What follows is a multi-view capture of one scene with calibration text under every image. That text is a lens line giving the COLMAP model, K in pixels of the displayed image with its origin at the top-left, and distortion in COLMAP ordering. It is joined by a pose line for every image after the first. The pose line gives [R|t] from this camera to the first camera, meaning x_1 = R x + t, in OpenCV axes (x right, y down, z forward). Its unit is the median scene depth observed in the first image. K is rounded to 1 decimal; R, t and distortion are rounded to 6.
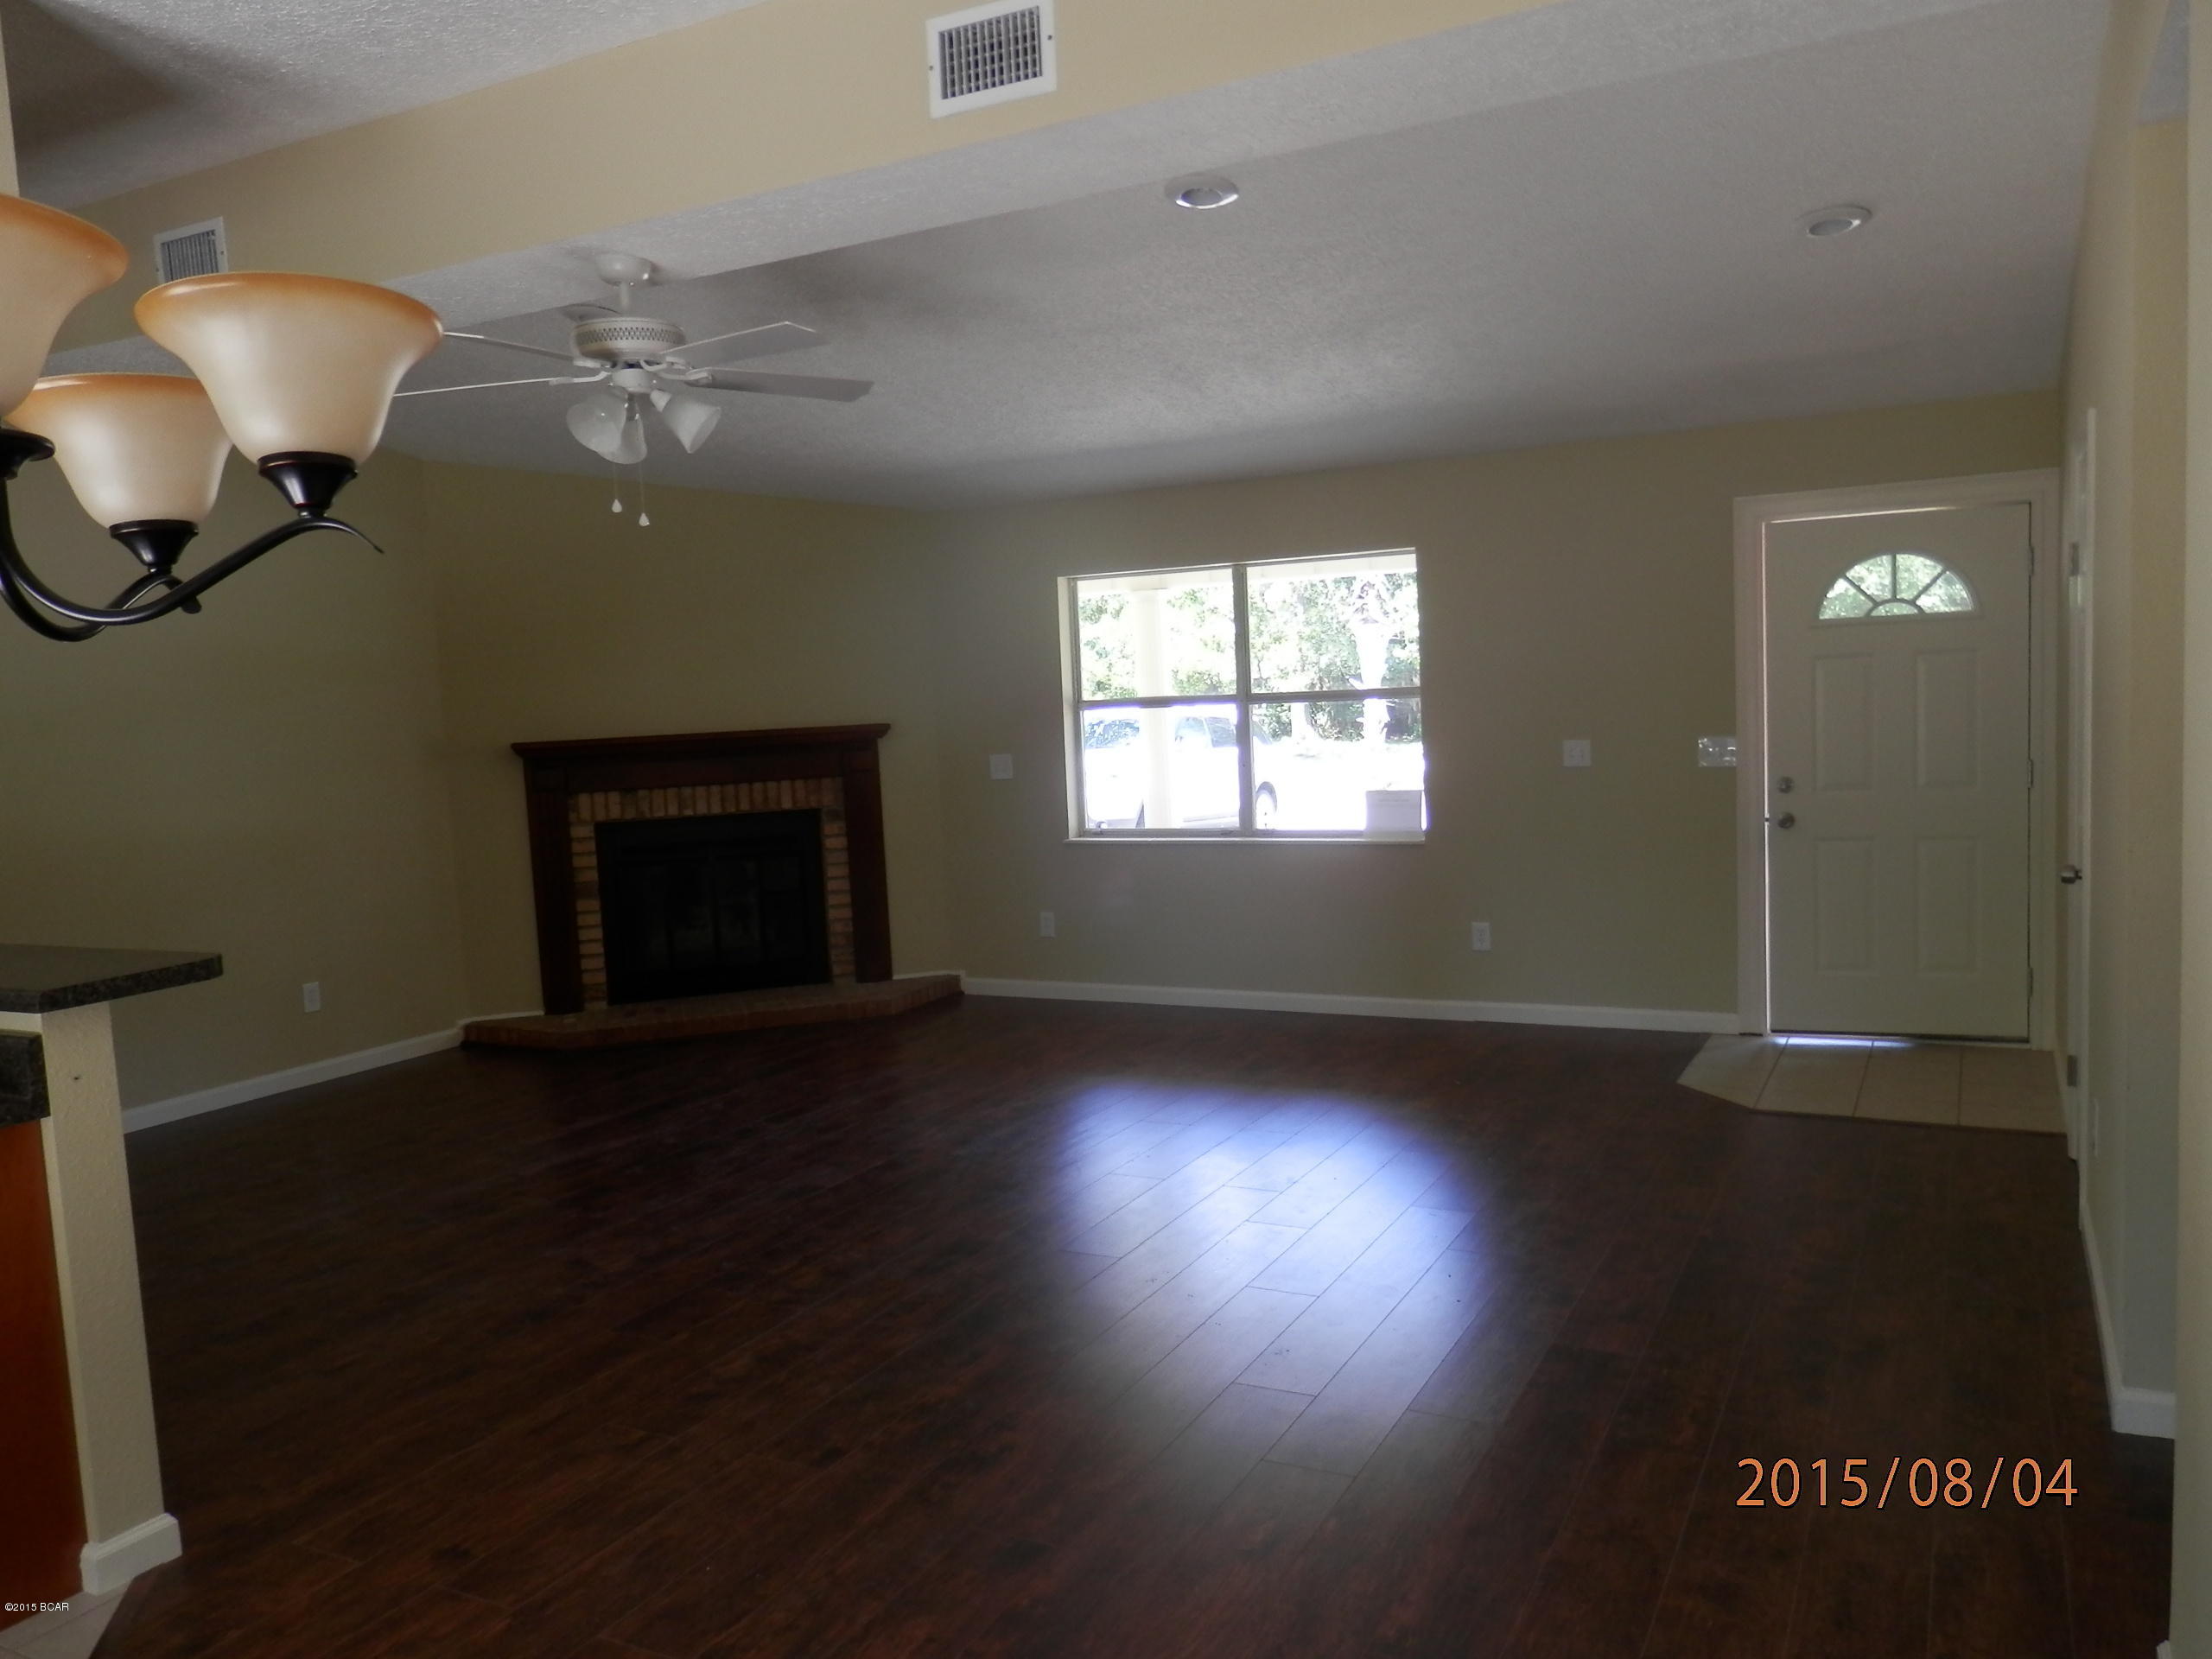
lens RADIAL K [[1633.2, 0, 1115.7], [0, 1633.2, 829.4], [0, 0, 1]] dist [0.010336, -0.004002]
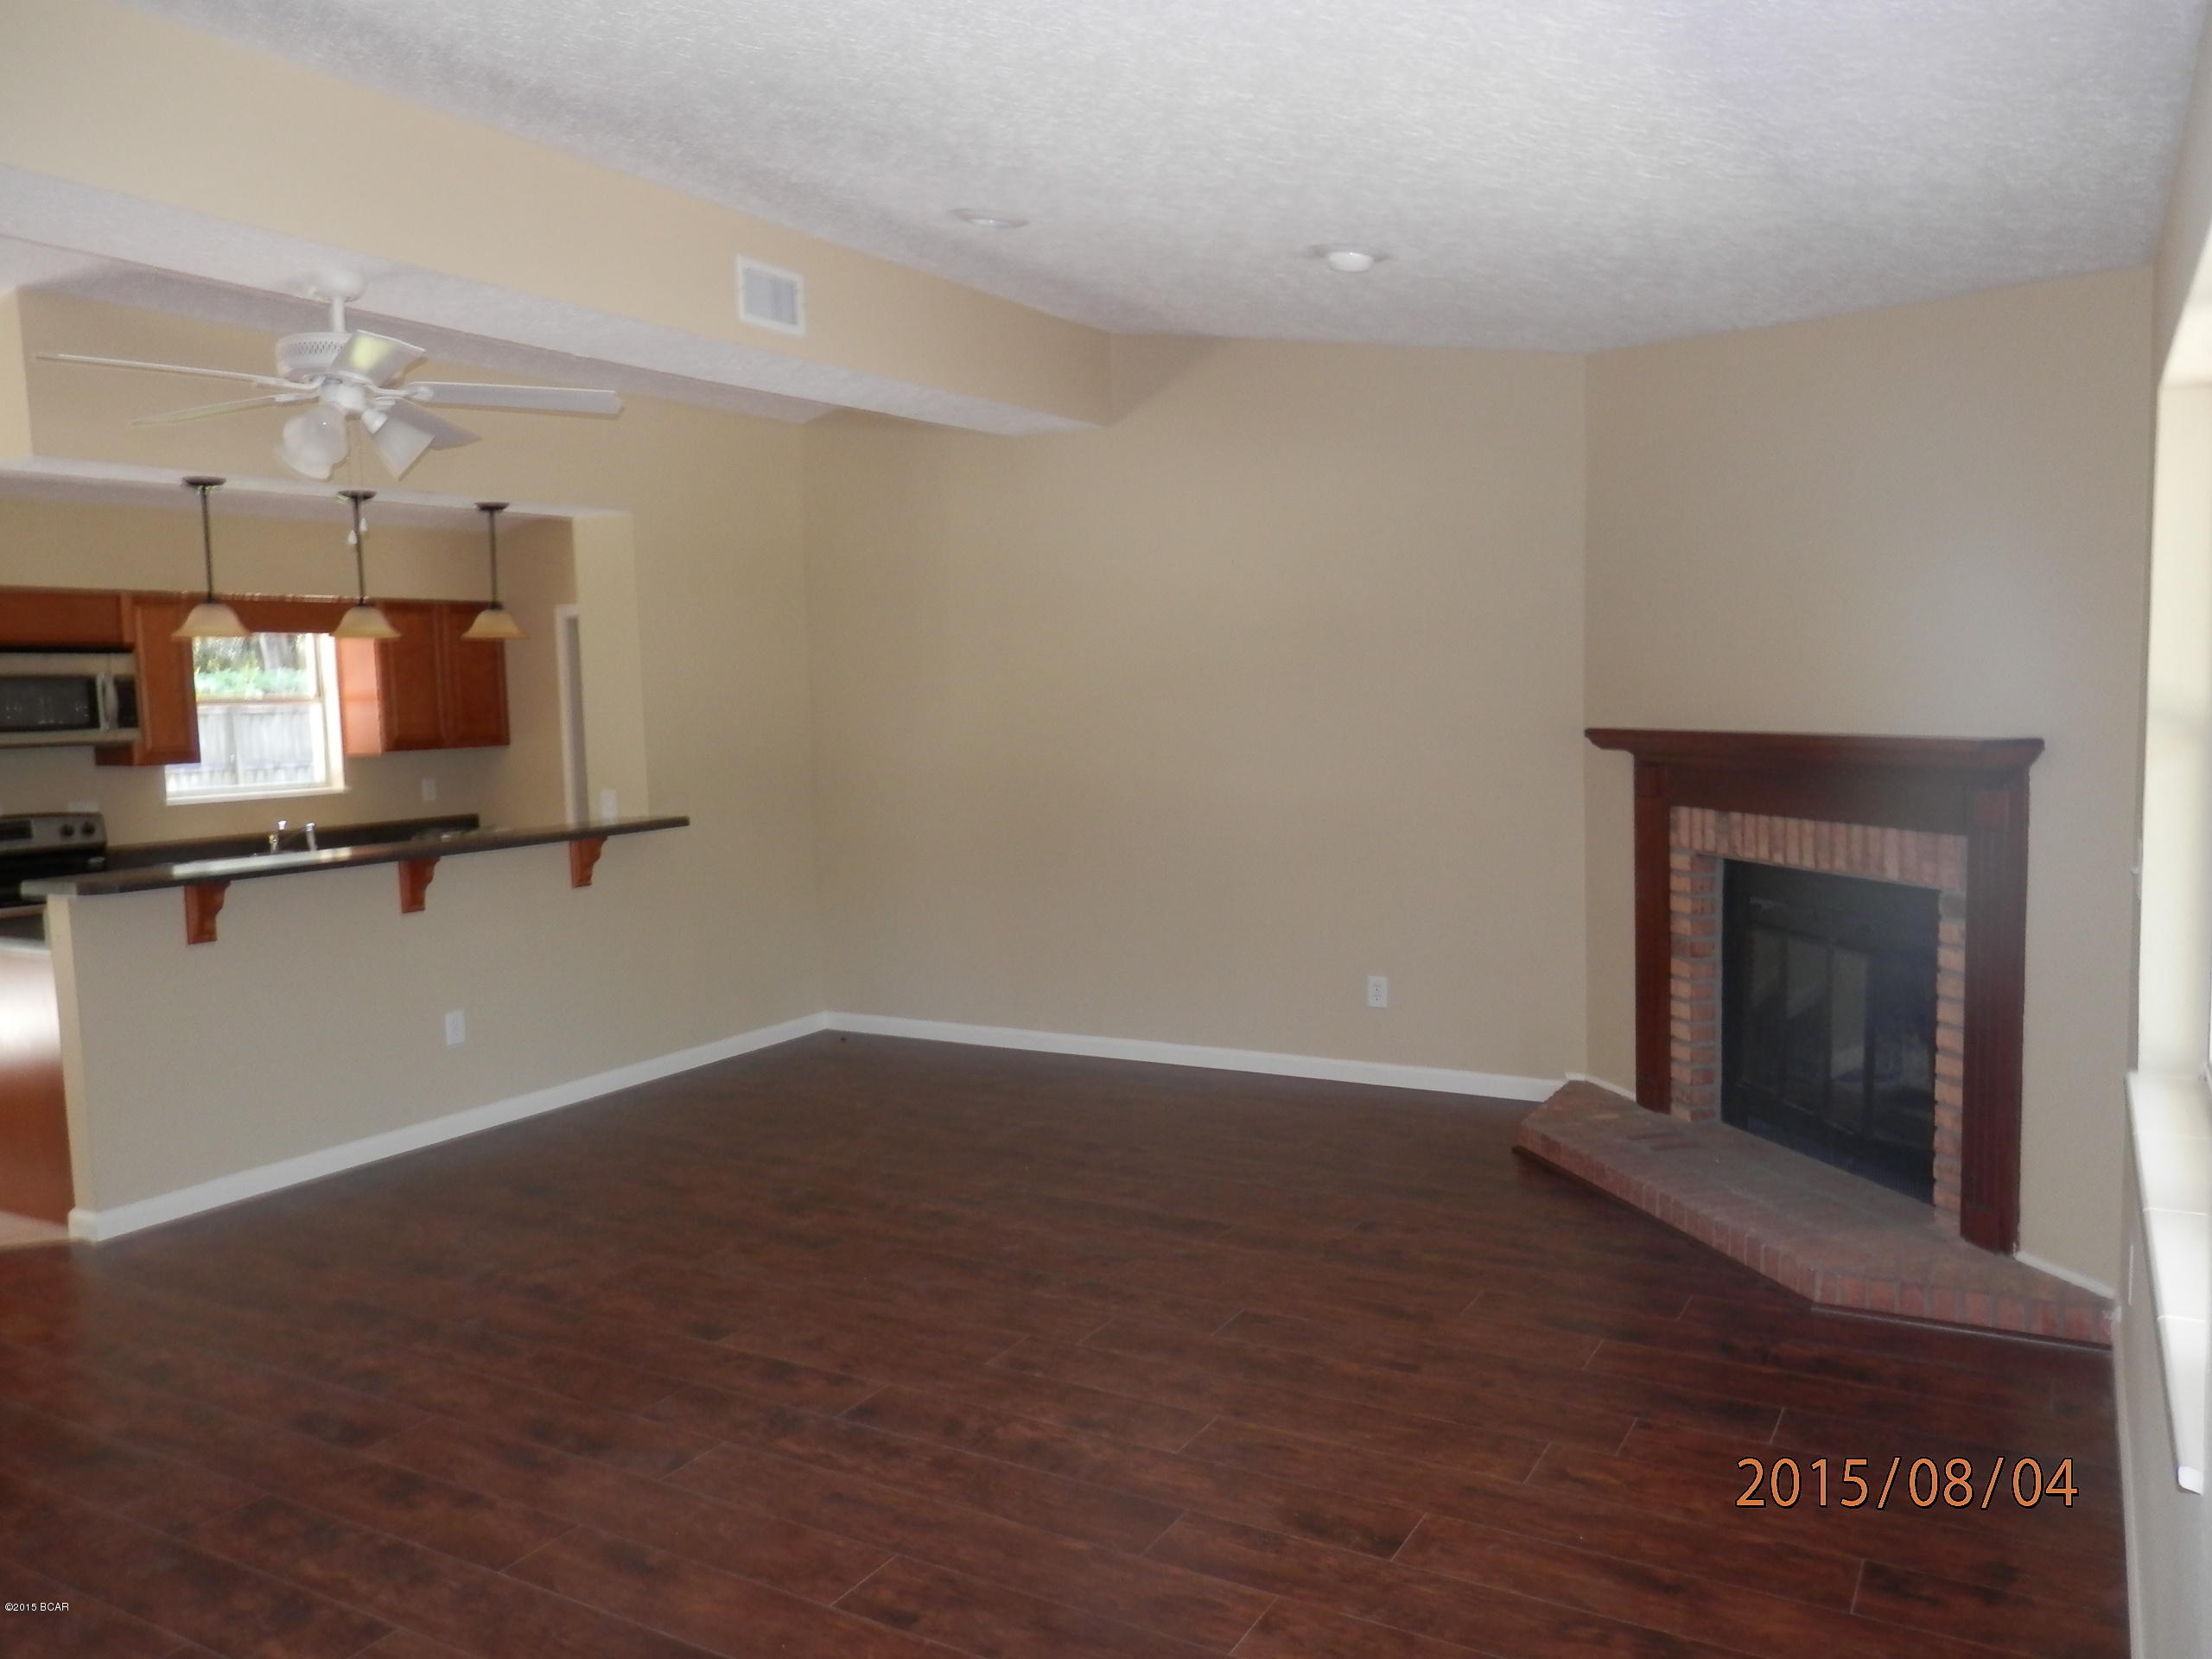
lens RADIAL K [[1633.2, 0, 1115.7], [0, 1633.2, 829.4], [0, 0, 1]] dist [0.010336, -0.004002]
pose [[-0.031377, 0.134999, -0.990349, 0.369222], [-0.058886, 0.988866, 0.136663, -0.094187], [0.997772, 0.062605, -0.023078, 0.786518]]
